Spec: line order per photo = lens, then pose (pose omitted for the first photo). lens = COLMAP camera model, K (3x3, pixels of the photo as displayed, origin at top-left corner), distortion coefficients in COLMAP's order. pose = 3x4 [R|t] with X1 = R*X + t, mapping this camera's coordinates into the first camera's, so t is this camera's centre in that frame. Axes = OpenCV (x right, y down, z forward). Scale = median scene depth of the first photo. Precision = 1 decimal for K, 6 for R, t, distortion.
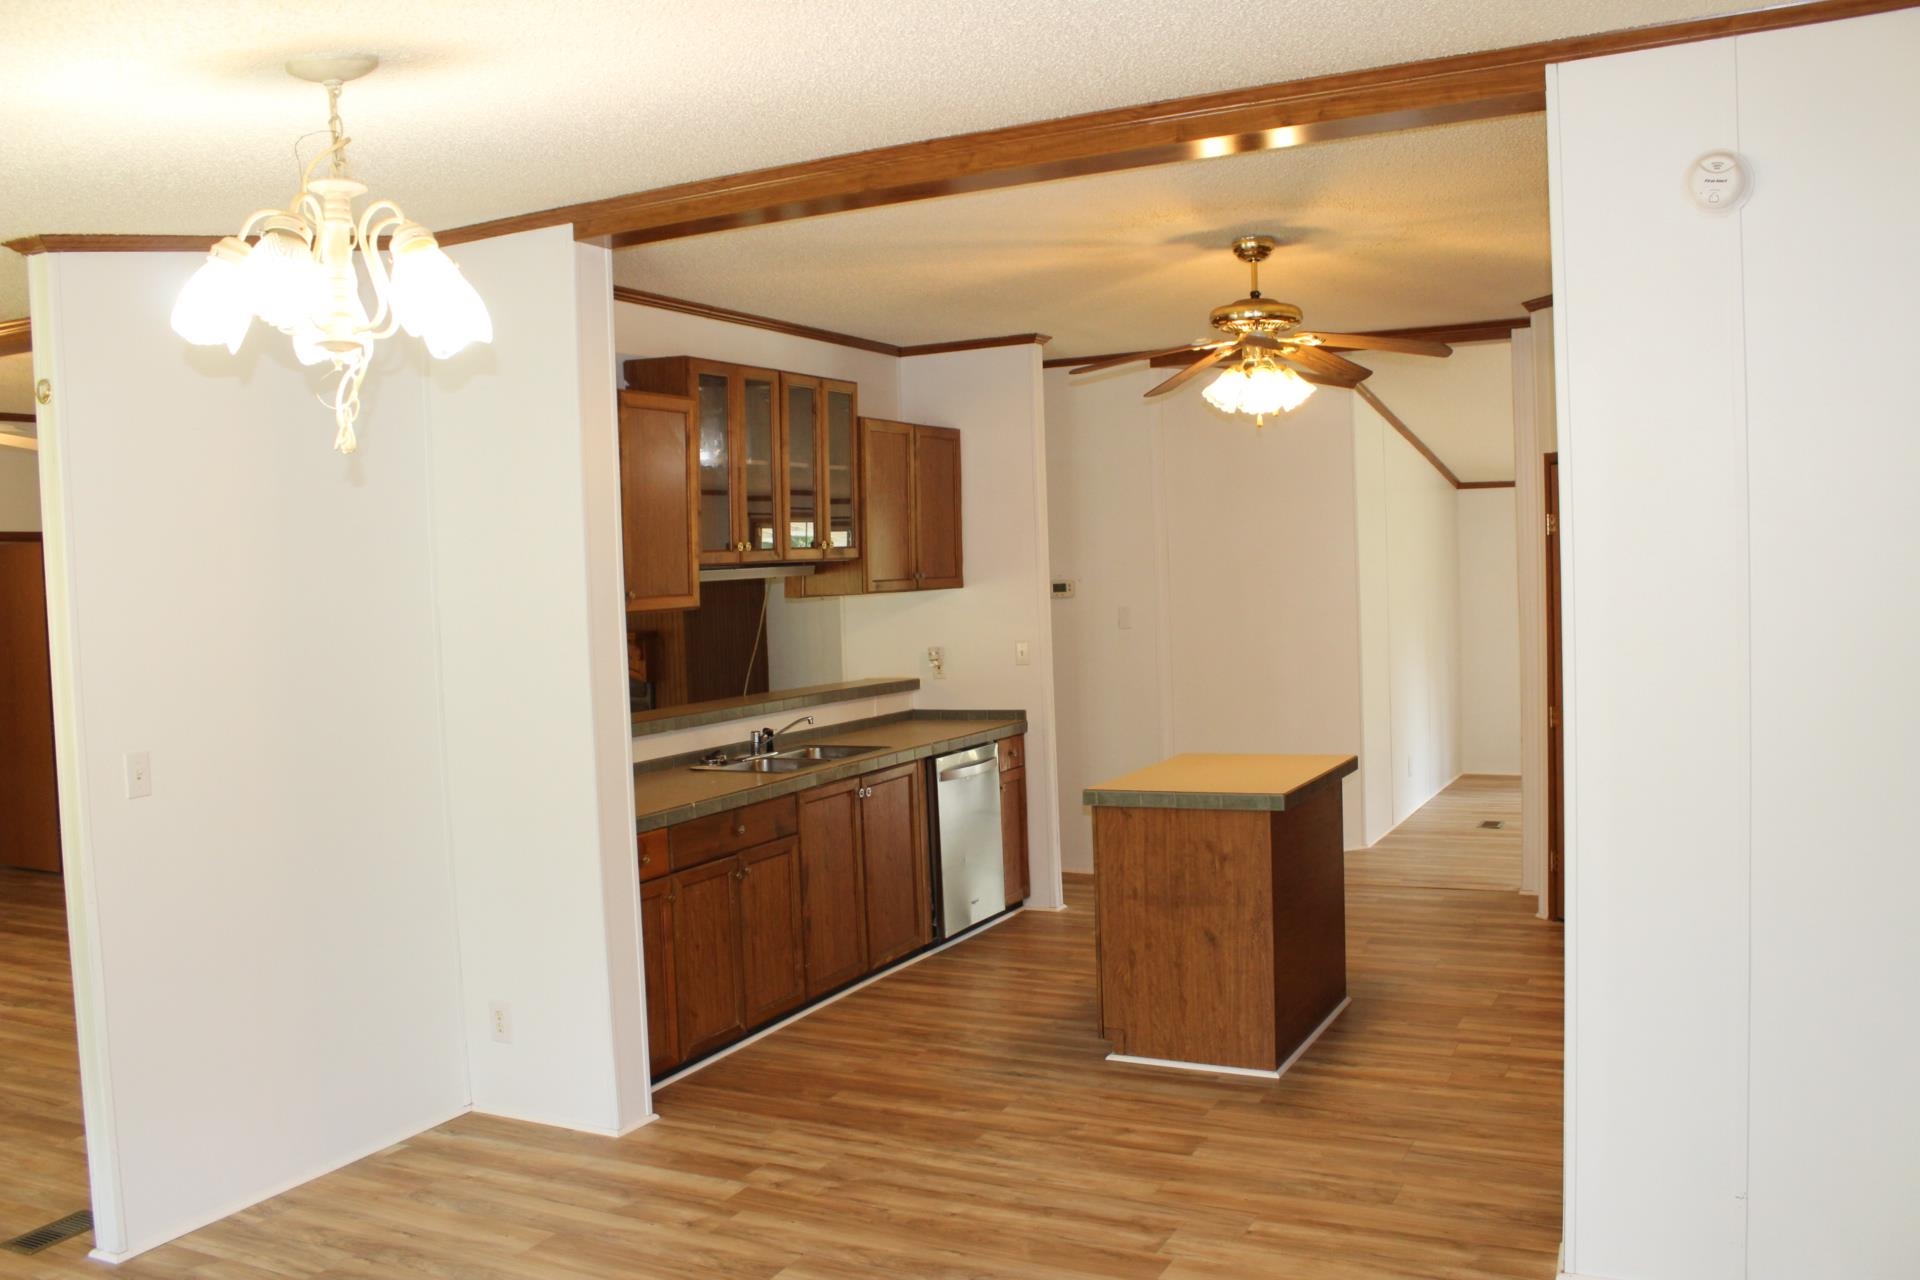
lens RADIAL K [[1601.9, 0, 960.0], [0, 1601.9, 640.0], [0, 0, 1]] dist [-0.175477, 0.162046]
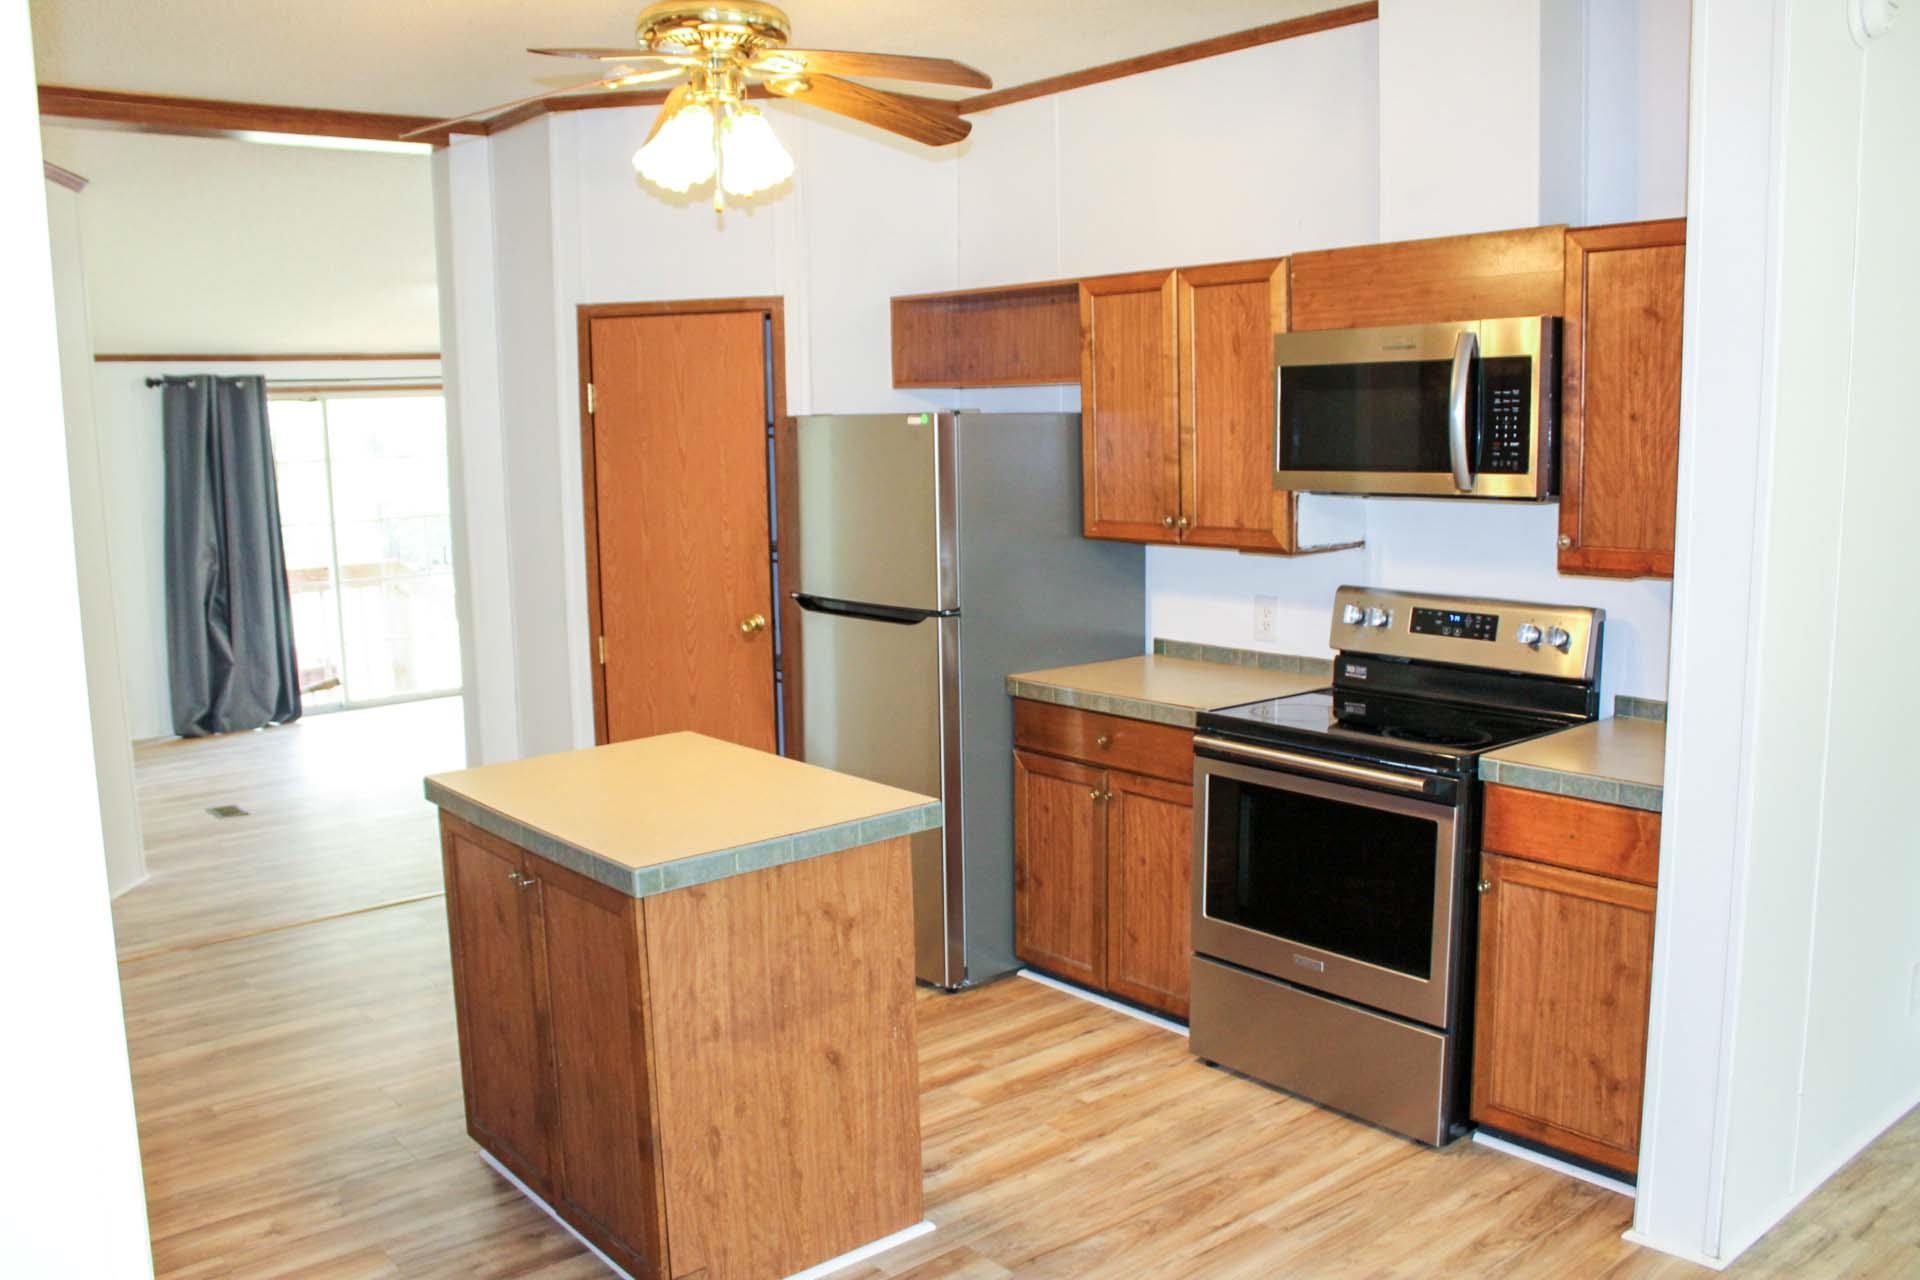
lens RADIAL K [[1601.9, 0, 960.0], [0, 1601.9, 640.0], [0, 0, 1]] dist [-0.175477, 0.162046]
pose [[0.387679, -0.102361, 0.916093, -0.356502], [0.050633, 0.994680, 0.089715, -0.022551], [-0.920403, 0.011603, 0.390800, 0.712264]]
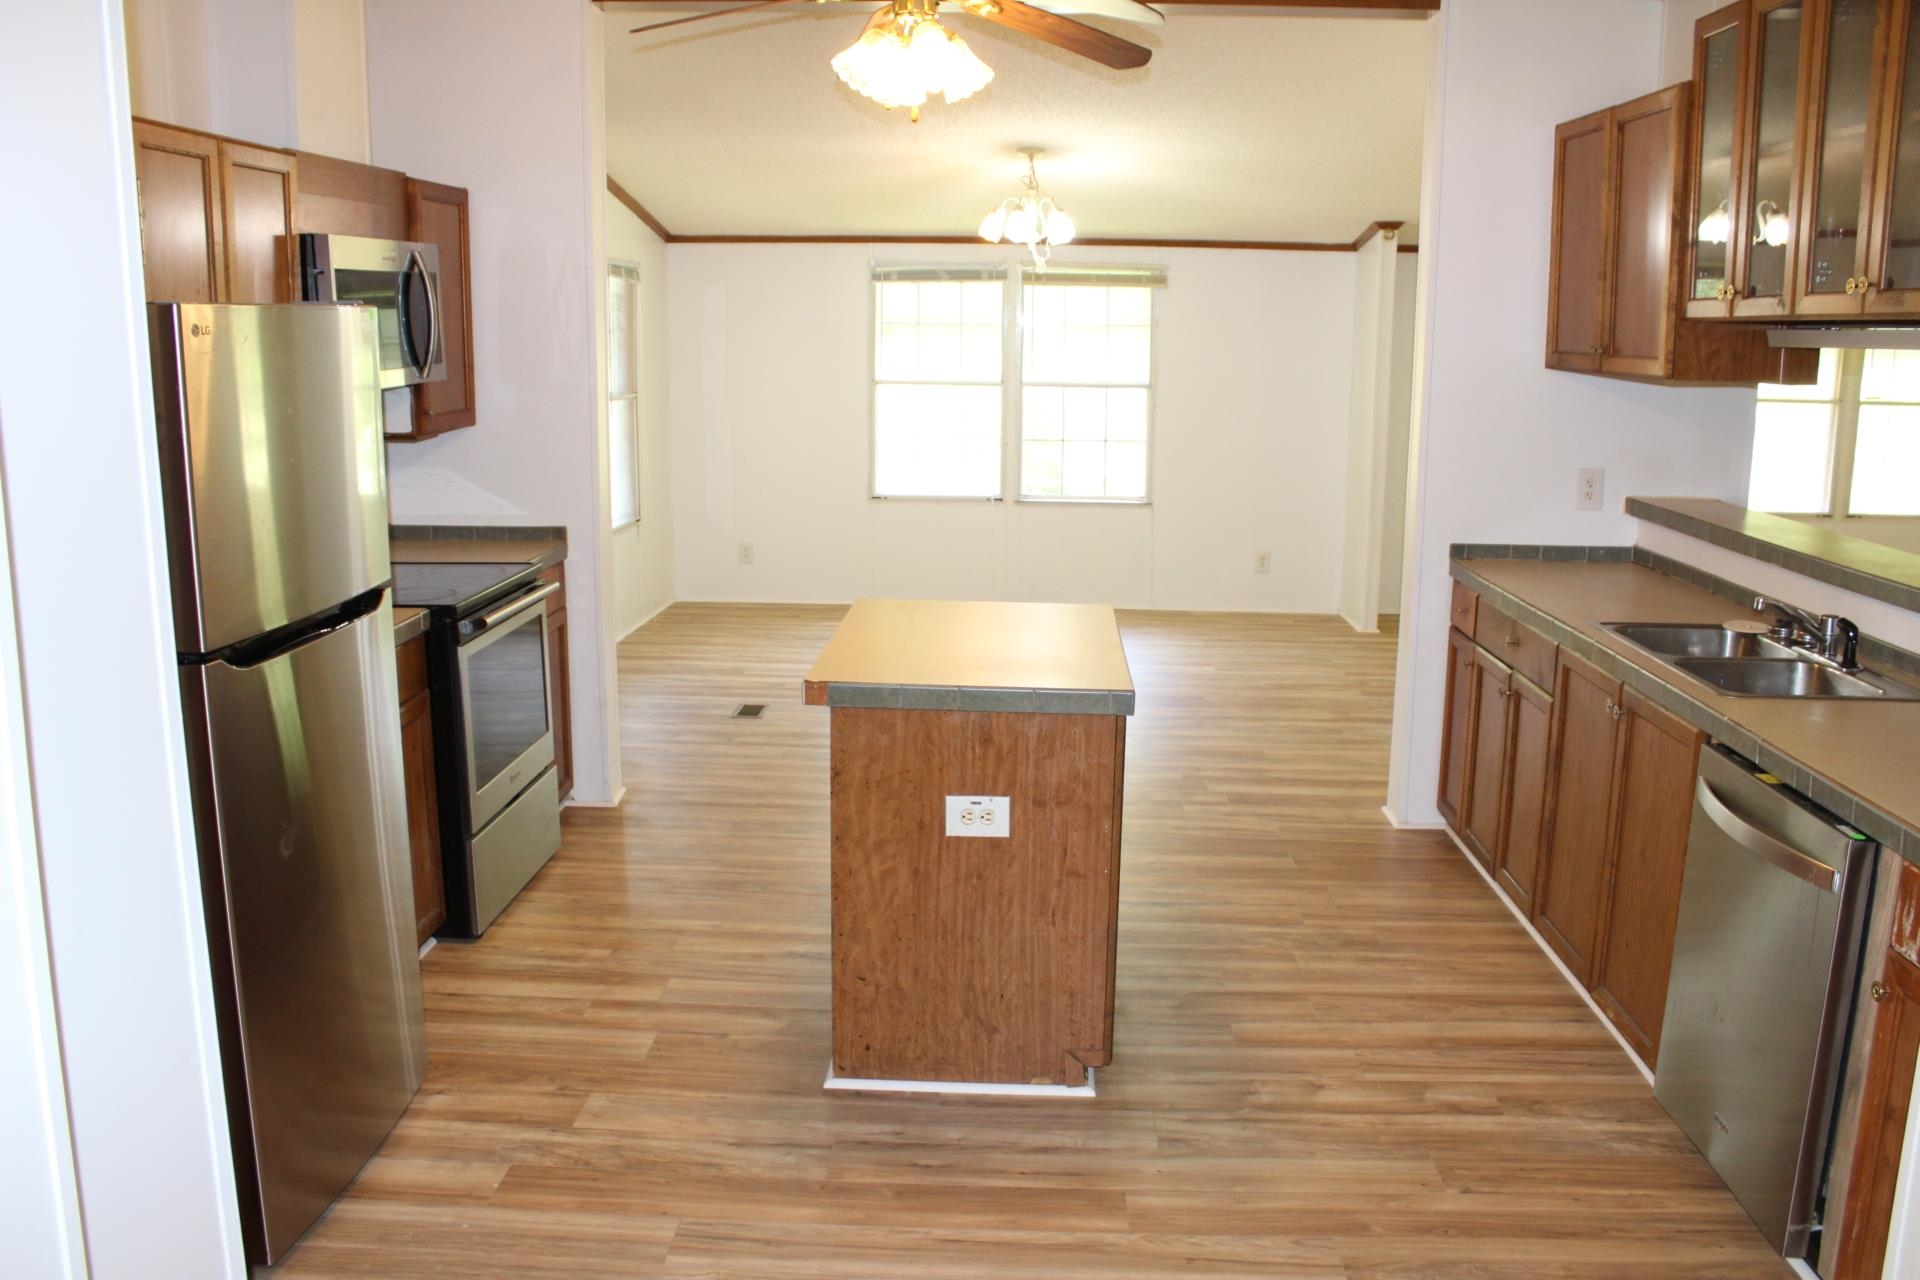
lens RADIAL K [[1601.9, 0, 960.0], [0, 1601.9, 640.0], [0, 0, 1]] dist [-0.175477, 0.162046]
pose [[-0.909382, 0.110318, -0.401065, 0.480176], [0.004422, 0.966700, 0.255875, -0.097579], [0.415938, 0.230915, -0.879588, 1.711459]]
